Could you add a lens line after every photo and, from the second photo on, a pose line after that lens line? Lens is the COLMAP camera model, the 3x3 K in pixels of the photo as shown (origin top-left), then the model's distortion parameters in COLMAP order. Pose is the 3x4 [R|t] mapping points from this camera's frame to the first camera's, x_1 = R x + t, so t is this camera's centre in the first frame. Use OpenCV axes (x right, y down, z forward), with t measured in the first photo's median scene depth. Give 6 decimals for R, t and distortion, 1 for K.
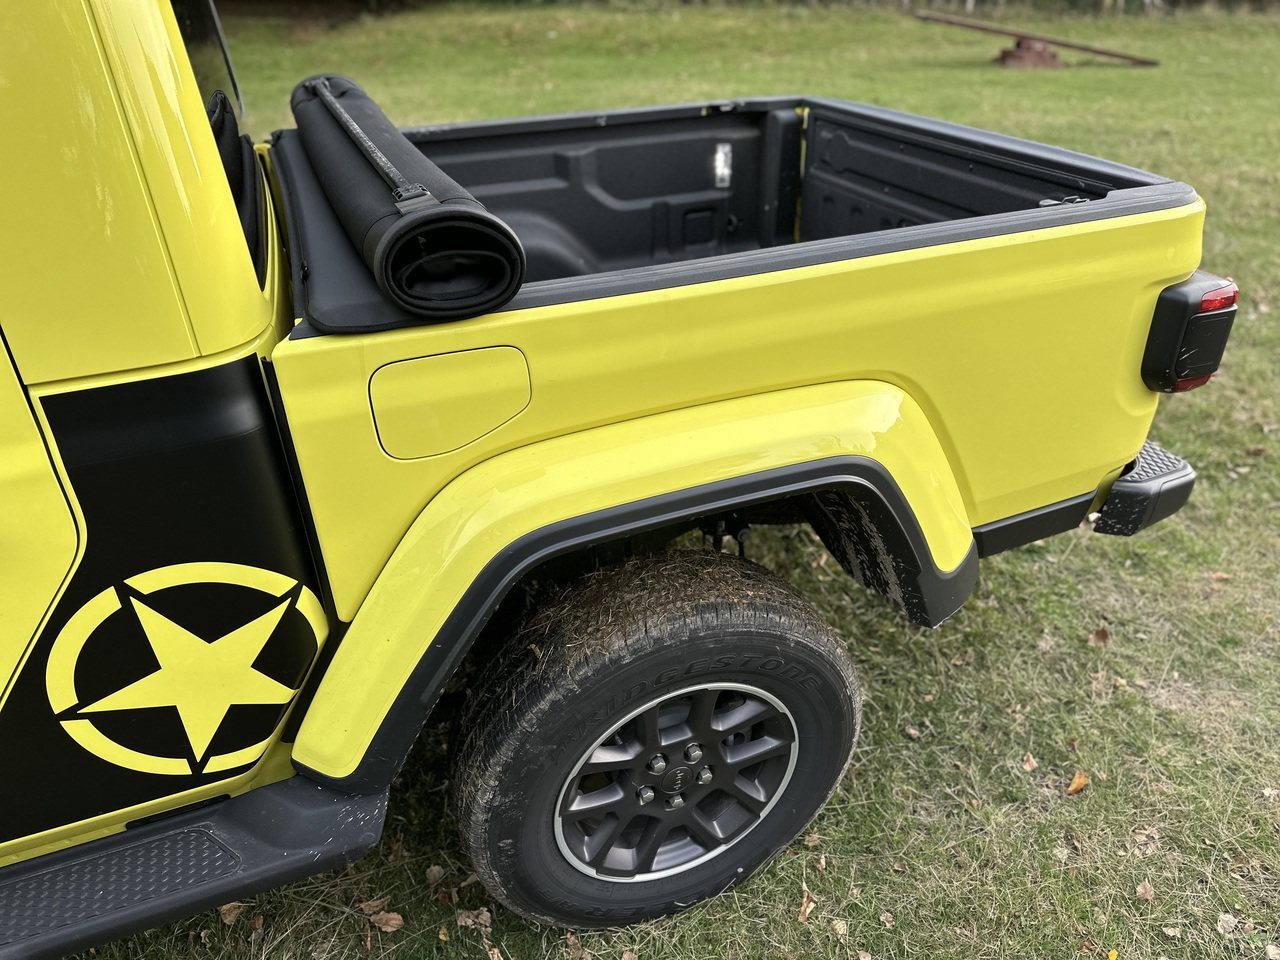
lens RADIAL K [[890.6, 0, 640.0], [0, 890.6, 480.0], [0, 0, 1]] dist [0.048559, -0.059335]
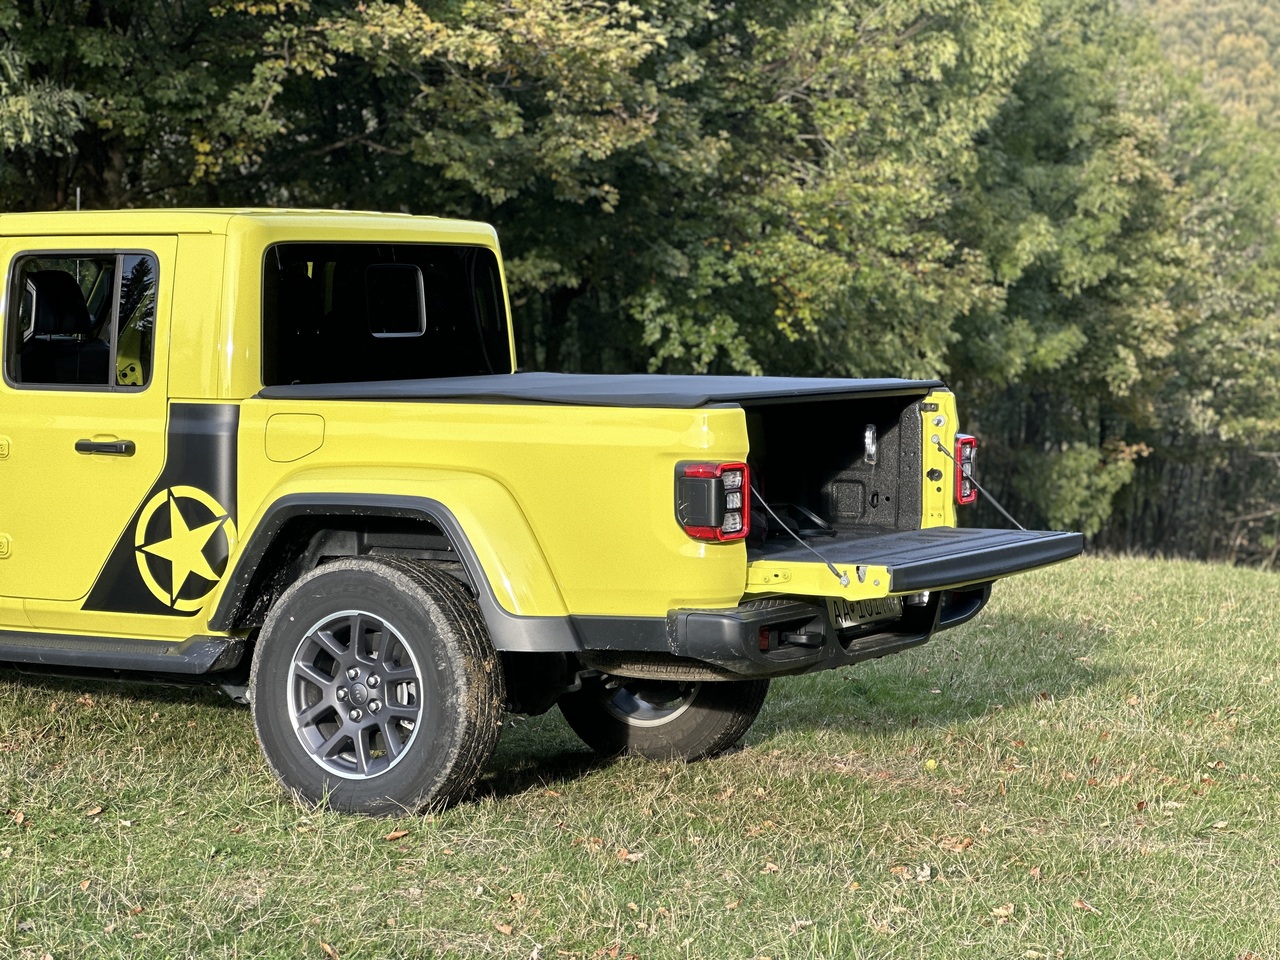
lens RADIAL K [[2724.8, 0, 640.0], [0, 2724.8, 480.0], [0, 0, 1]] dist [-0.047526, 3.494377]
pose [[0.637540, 0.079075, -0.766349, 5.122921], [-0.403151, 0.881897, -0.244391, 1.216875], [0.656516, 0.464763, 0.594124, -2.194833]]
